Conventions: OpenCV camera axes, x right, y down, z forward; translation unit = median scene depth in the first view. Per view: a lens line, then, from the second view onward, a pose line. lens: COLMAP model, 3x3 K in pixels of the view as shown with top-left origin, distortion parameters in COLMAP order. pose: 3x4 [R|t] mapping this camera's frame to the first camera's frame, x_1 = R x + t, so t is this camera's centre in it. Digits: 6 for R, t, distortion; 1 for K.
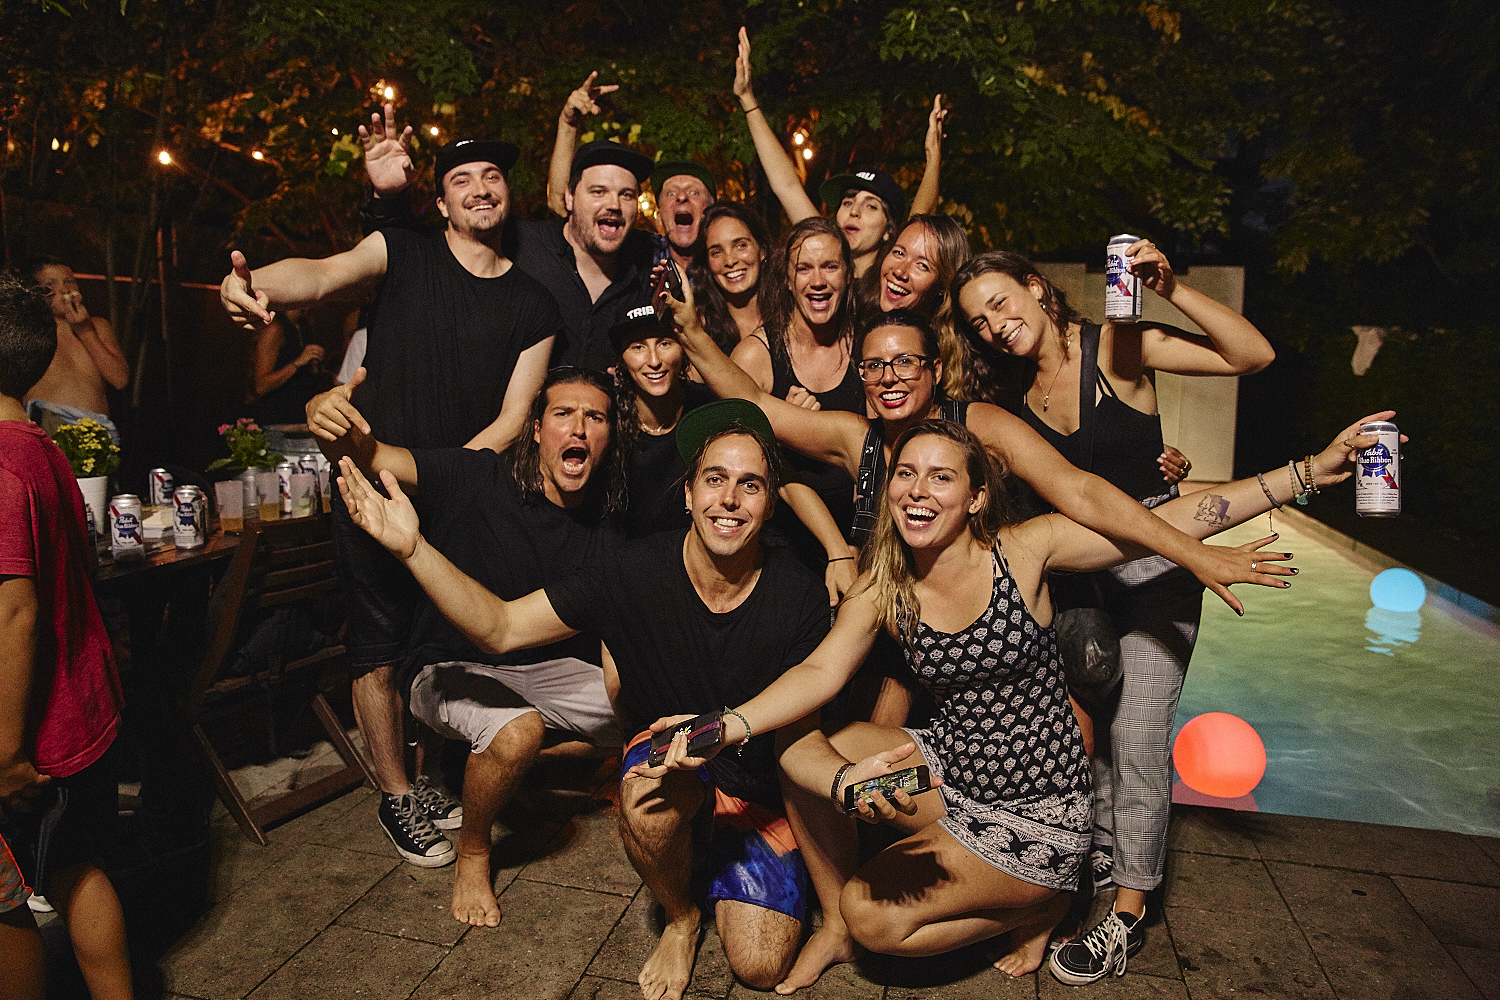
lens RADIAL K [[1062.3, 0, 741.2], [0, 1062.3, 502.5], [0, 0, 1]] dist [-0.064920, 0.065885]
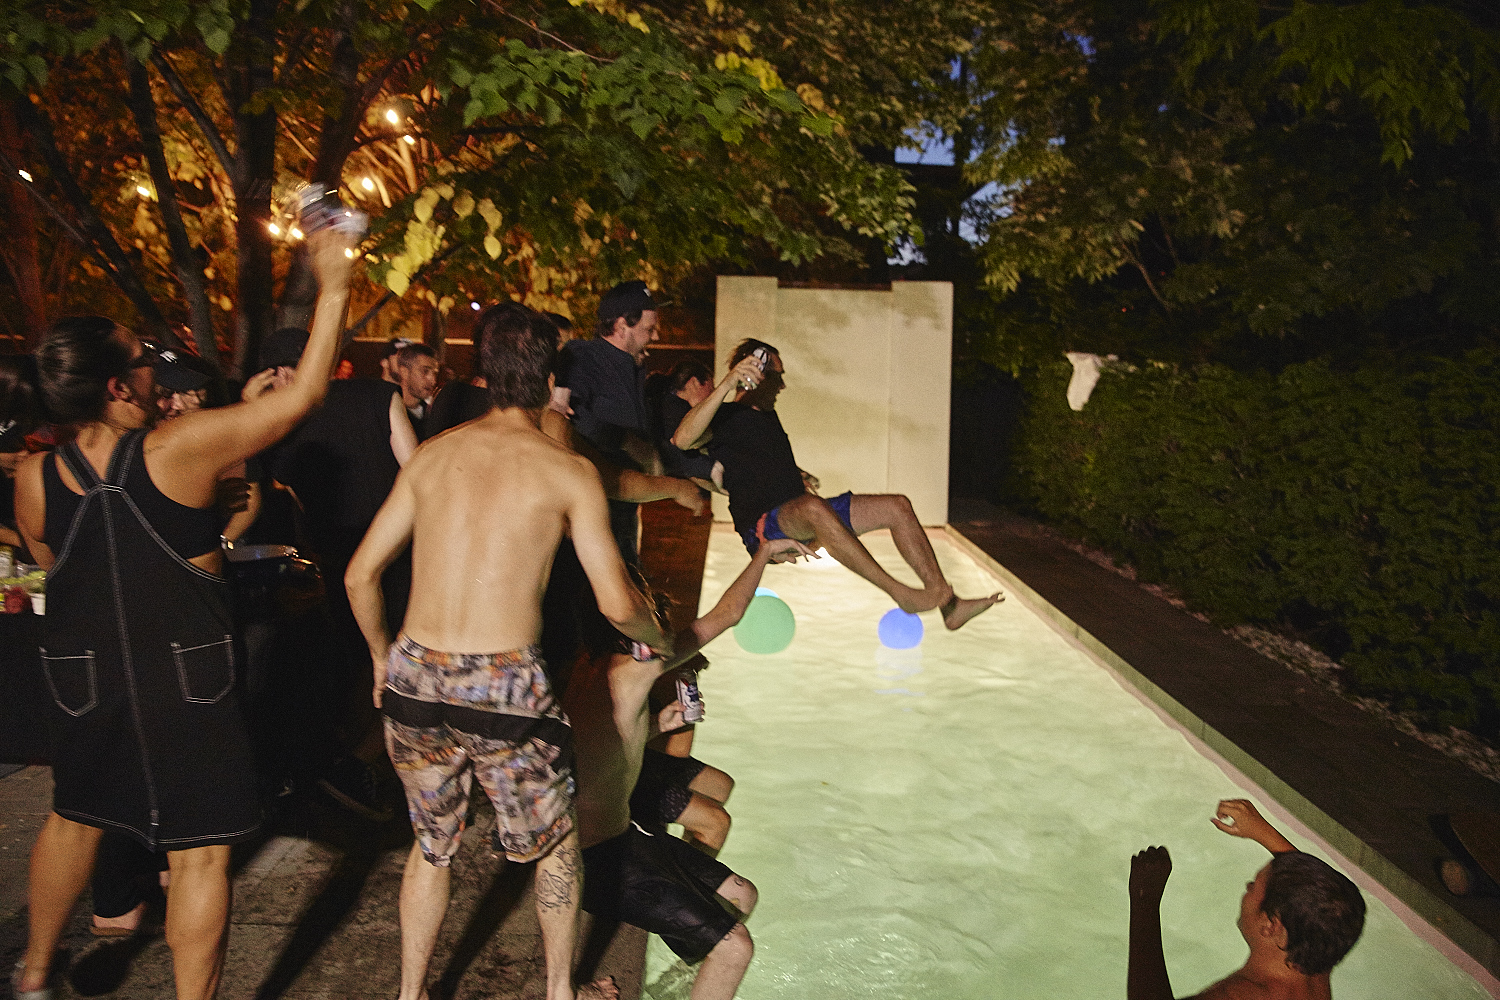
lens RADIAL K [[1062.3, 0, 751.4], [0, 1062.3, 502.3], [0, 0, 1]] dist [-0.064920, 0.065885]
pose [[0.970989, -0.039164, 0.235894, 0.294262], [0.039272, 0.999220, 0.004245, -0.148948], [-0.235876, 0.005142, 0.971769, 0.526822]]
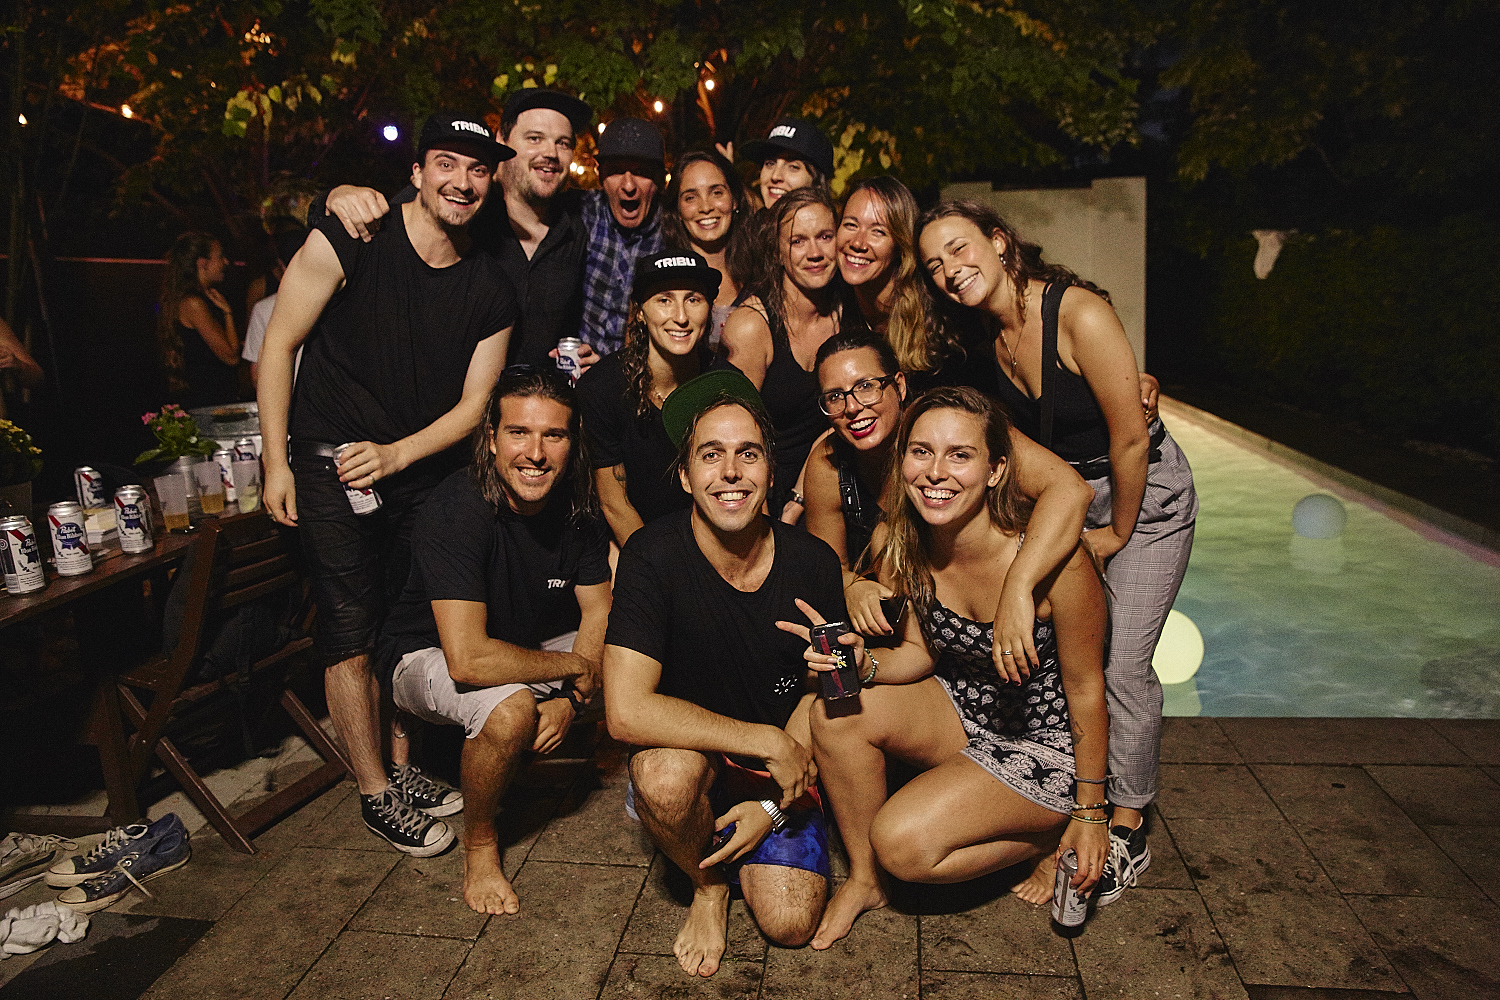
lens RADIAL K [[1062.3, 0, 744.1], [0, 1062.3, 499.4], [0, 0, 1]] dist [-0.064920, 0.065885]
pose [[0.993054, -0.079406, 0.086829, -0.056229], [0.074155, 0.995310, 0.062118, -0.017661], [-0.091354, -0.055248, 0.994285, 0.021844]]
